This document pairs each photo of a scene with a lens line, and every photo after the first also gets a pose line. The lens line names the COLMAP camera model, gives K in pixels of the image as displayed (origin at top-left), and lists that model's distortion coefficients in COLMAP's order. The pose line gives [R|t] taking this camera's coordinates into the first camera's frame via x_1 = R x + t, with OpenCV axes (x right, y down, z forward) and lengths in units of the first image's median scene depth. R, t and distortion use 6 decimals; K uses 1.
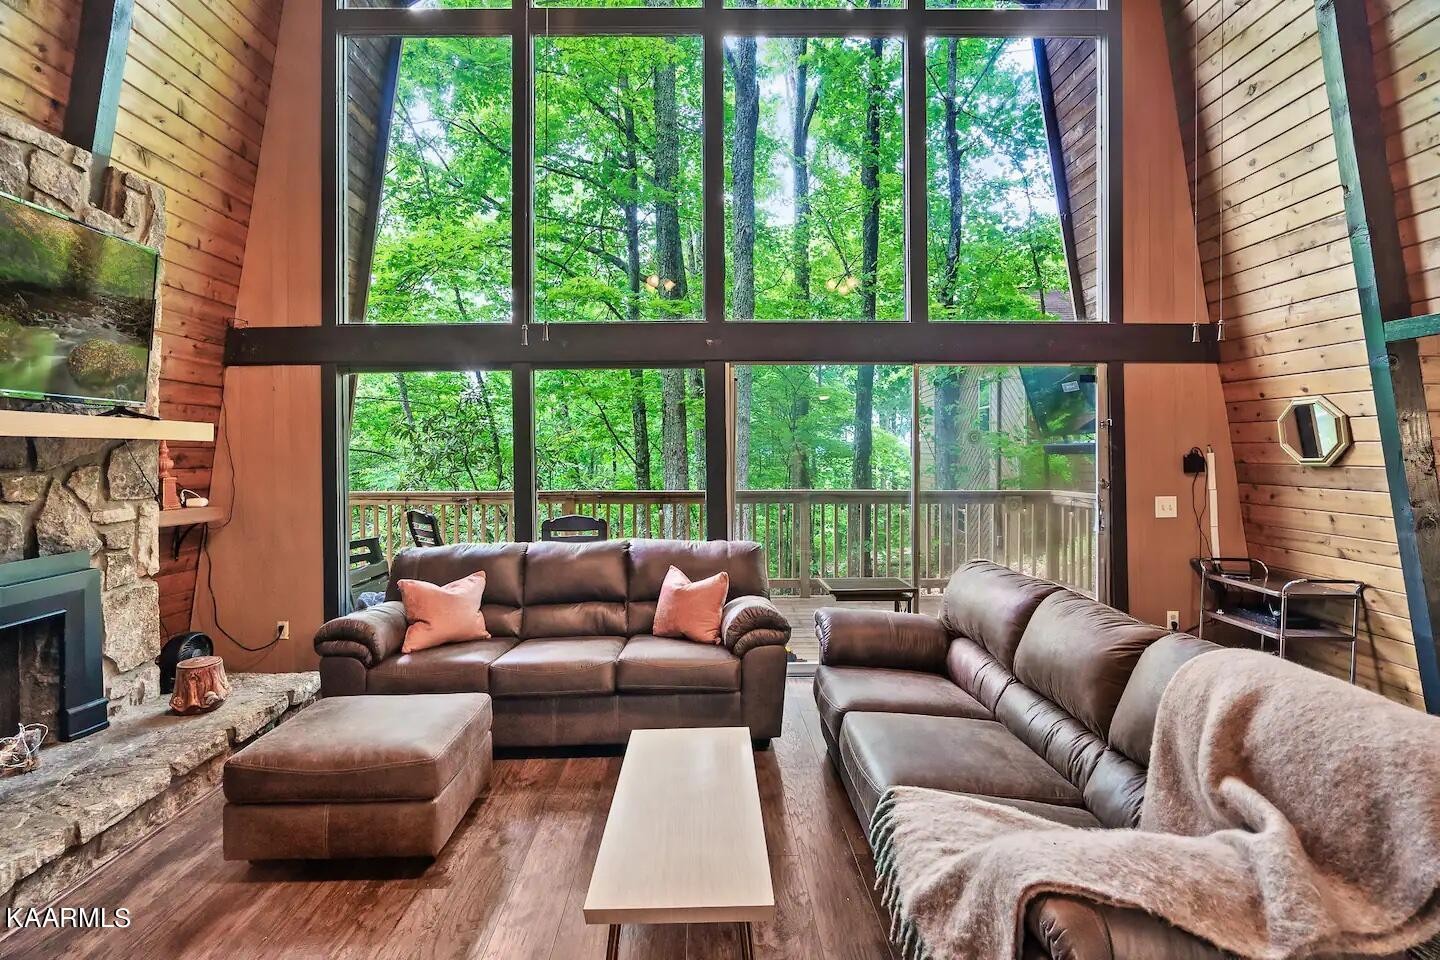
lens RADIAL K [[656.5, 0, 720.4], [0, 656.5, 448.8], [0, 0, 1]] dist [0.003528, 0.000682]
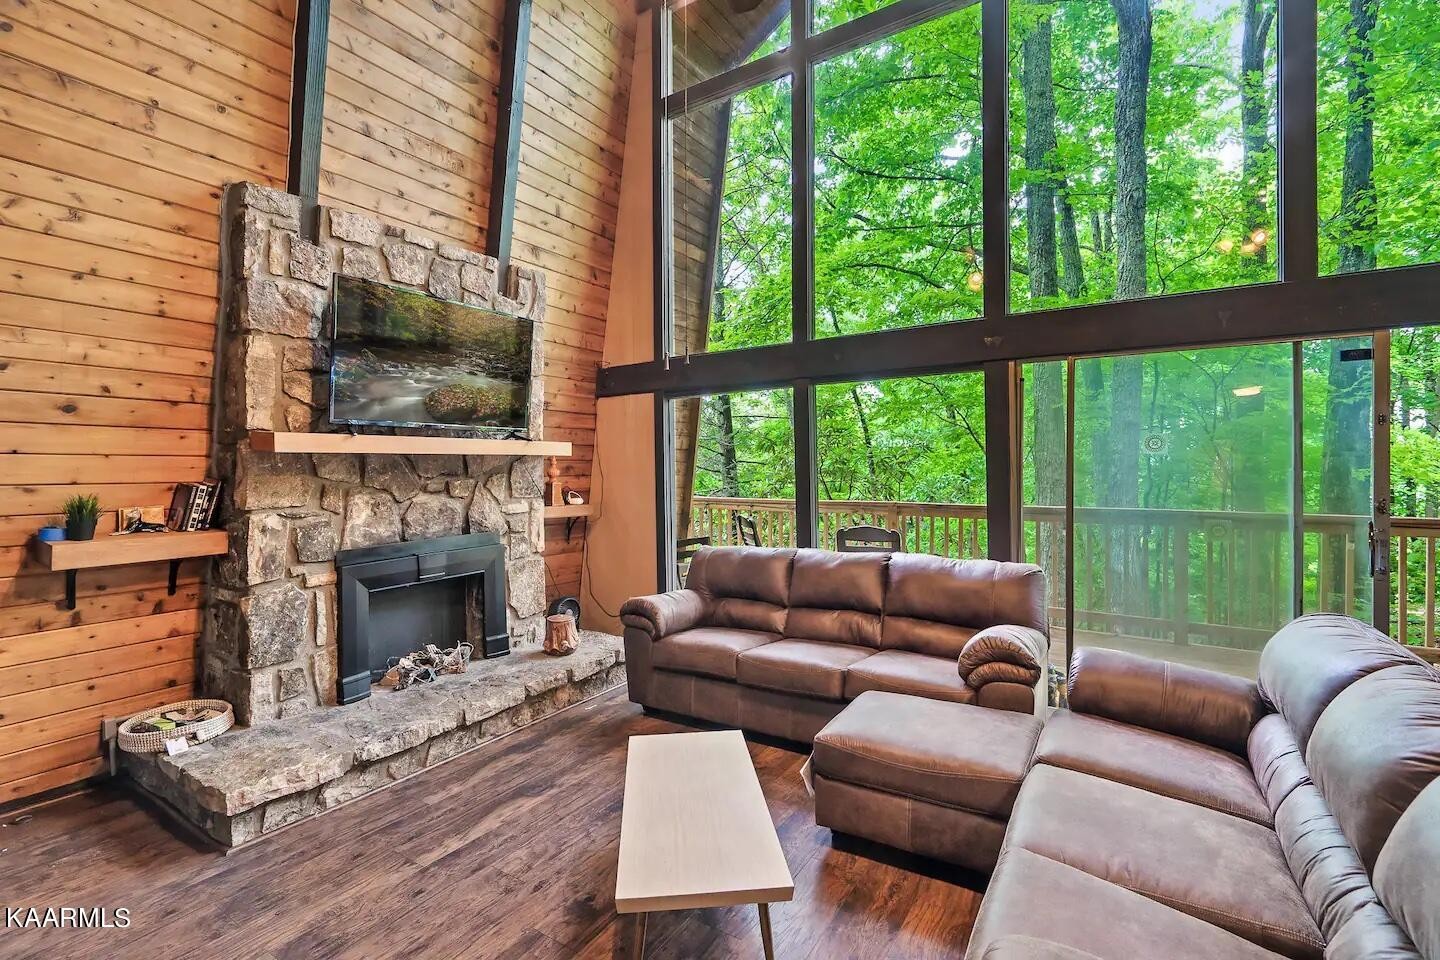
lens RADIAL K [[656.5, 0, 718.9], [0, 656.5, 467.5], [0, 0, 1]] dist [0.003528, 0.000682]
pose [[0.831327, 0.000674, -0.555784, 0.233662], [0.005835, 0.999934, 0.009941, 0.000963], [0.555753, -0.011507, 0.831268, 0.056681]]
